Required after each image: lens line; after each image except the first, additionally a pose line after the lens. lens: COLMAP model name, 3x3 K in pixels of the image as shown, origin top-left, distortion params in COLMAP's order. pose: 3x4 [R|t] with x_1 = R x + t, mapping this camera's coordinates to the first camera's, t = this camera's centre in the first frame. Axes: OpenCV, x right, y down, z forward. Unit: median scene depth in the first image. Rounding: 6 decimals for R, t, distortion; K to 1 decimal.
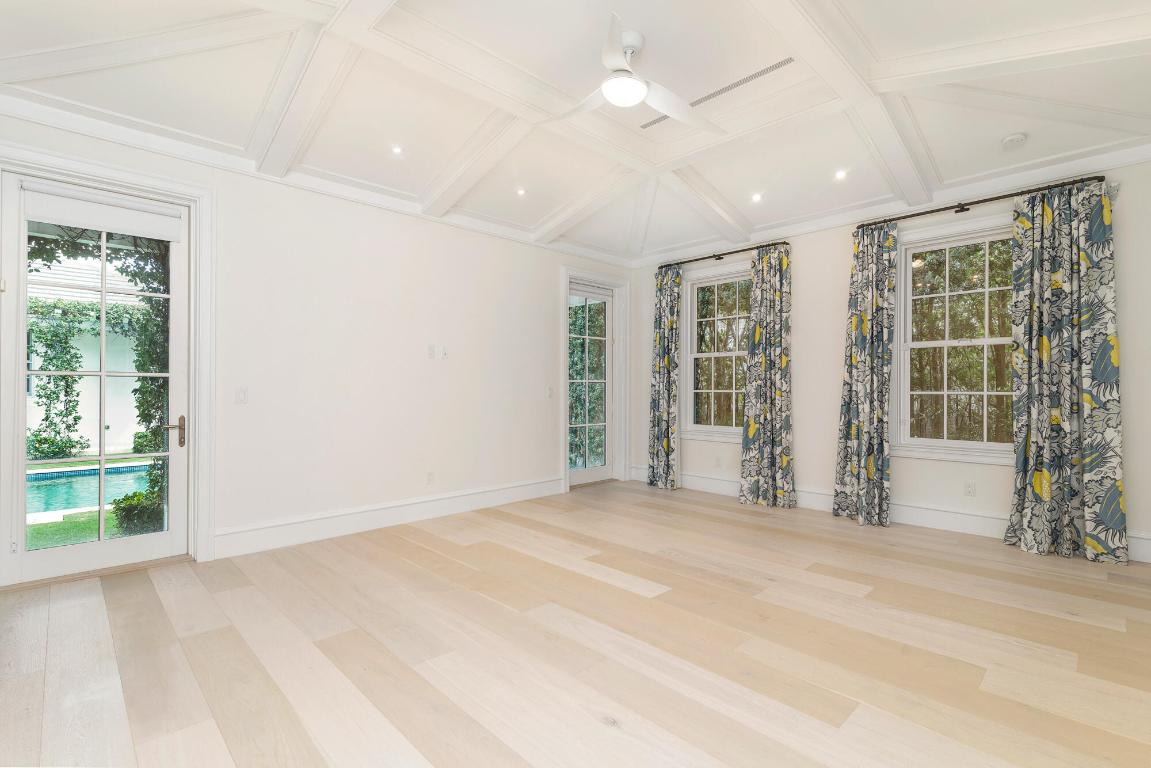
lens RADIAL K [[528.4, 0, 575.5], [0, 528.4, 384.0], [0, 0, 1]] dist [-0.000851, -0.000485]
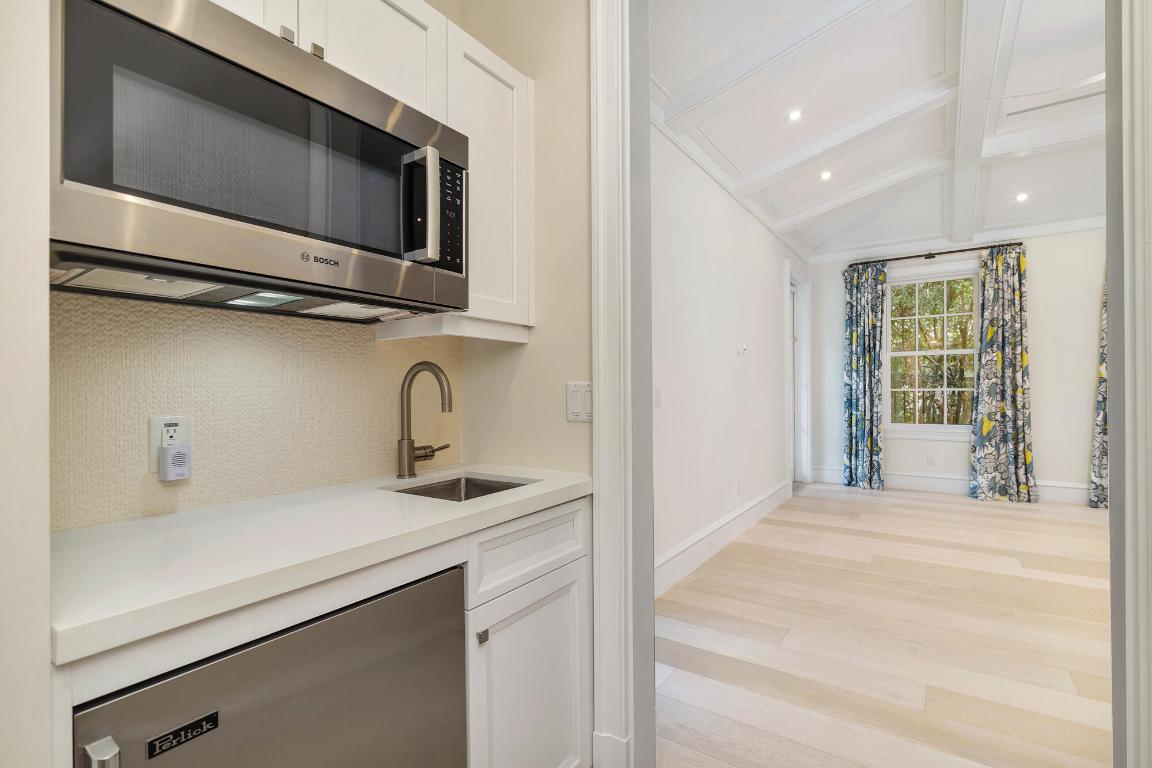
lens RADIAL K [[528.3, 0, 572.5], [0, 528.3, 389.0], [0, 0, 1]] dist [0.001969, 0.000095]
pose [[0.982536, -0.010007, 0.185803, -0.712709], [0.008407, 0.999920, 0.009398, -0.003150], [-0.185882, -0.007672, 0.982542, 0.167730]]
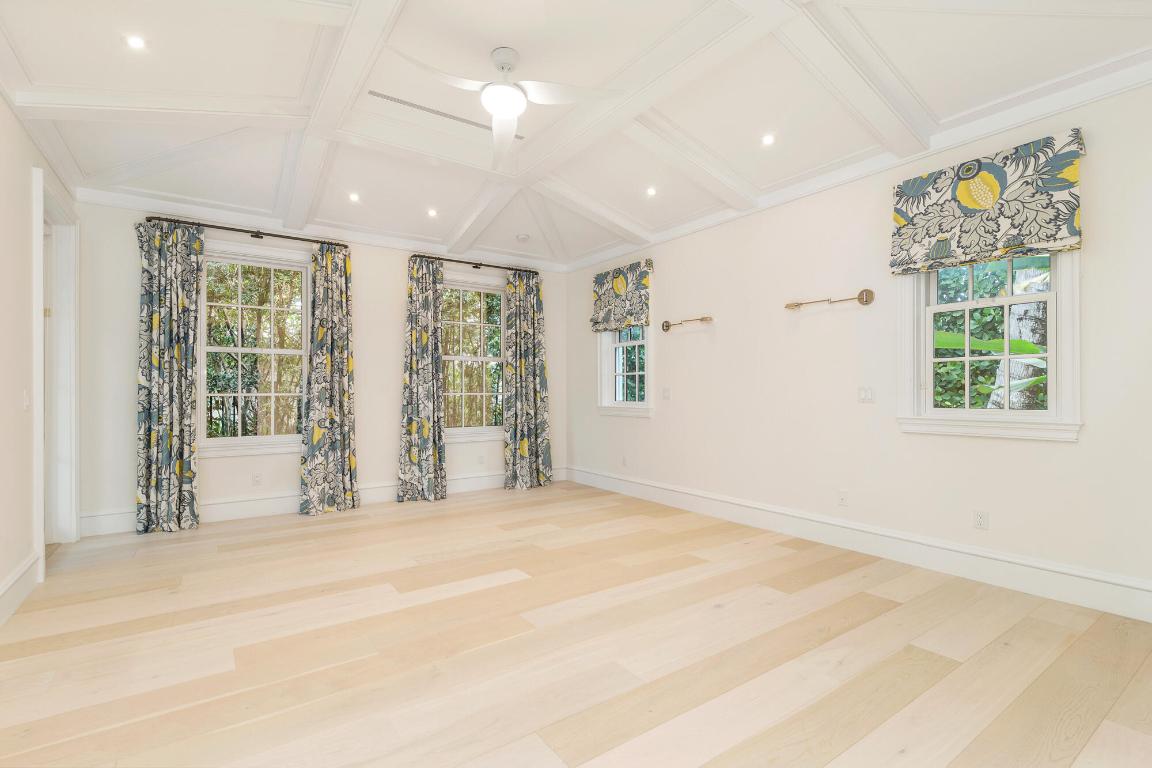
lens RADIAL K [[530.2, 0, 575.8], [0, 530.2, 390.7], [0, 0, 1]] dist [0.000881, 0.000527]
pose [[0.162430, -0.003268, 0.986715, -0.583397], [-0.007013, 0.999965, 0.004466, 0.000150], [-0.986695, -0.007645, 0.162401, 0.441264]]
